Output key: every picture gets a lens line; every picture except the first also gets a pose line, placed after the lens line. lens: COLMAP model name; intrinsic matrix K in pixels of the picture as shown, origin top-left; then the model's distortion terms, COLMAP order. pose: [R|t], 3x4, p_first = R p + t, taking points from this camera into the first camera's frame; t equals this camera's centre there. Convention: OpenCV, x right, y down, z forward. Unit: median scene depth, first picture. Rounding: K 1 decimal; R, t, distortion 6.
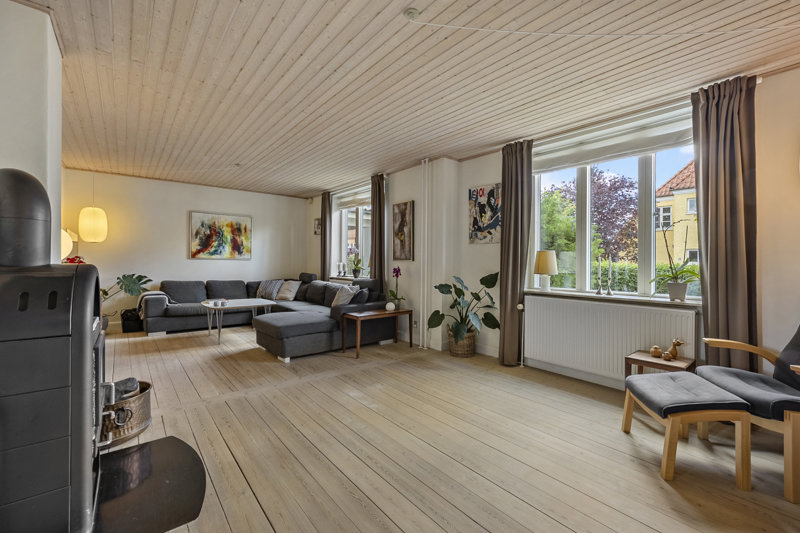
lens RADIAL K [[339.6, 0, 401.2], [0, 339.6, 261.9], [0, 0, 1]] dist [0.000310, 0.005481]
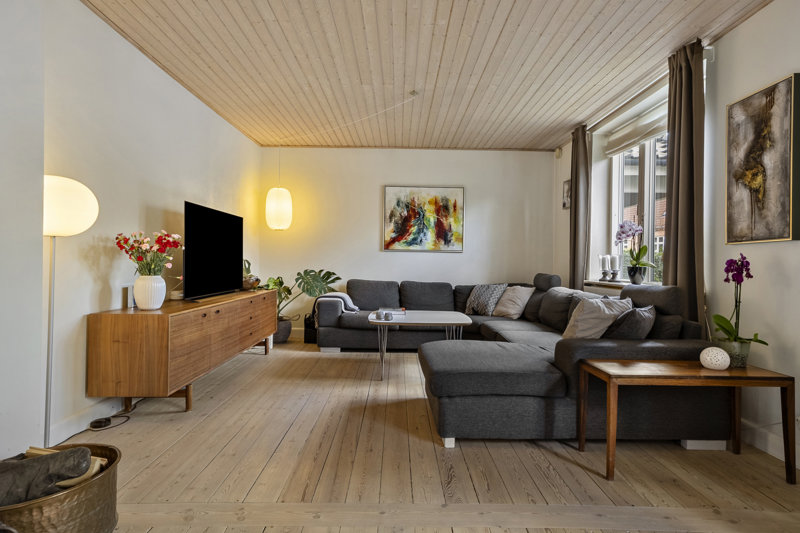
lens RADIAL K [[444.8, 0, 399.6], [0, 444.8, 262.0], [0, 0, 1]] dist [0.019943, 0.005660]
pose [[0.779133, 0.001734, -0.626857, 0.008393], [-0.006522, 0.999964, -0.005340, 0.024605], [0.626825, 0.008249, 0.779116, 0.335416]]
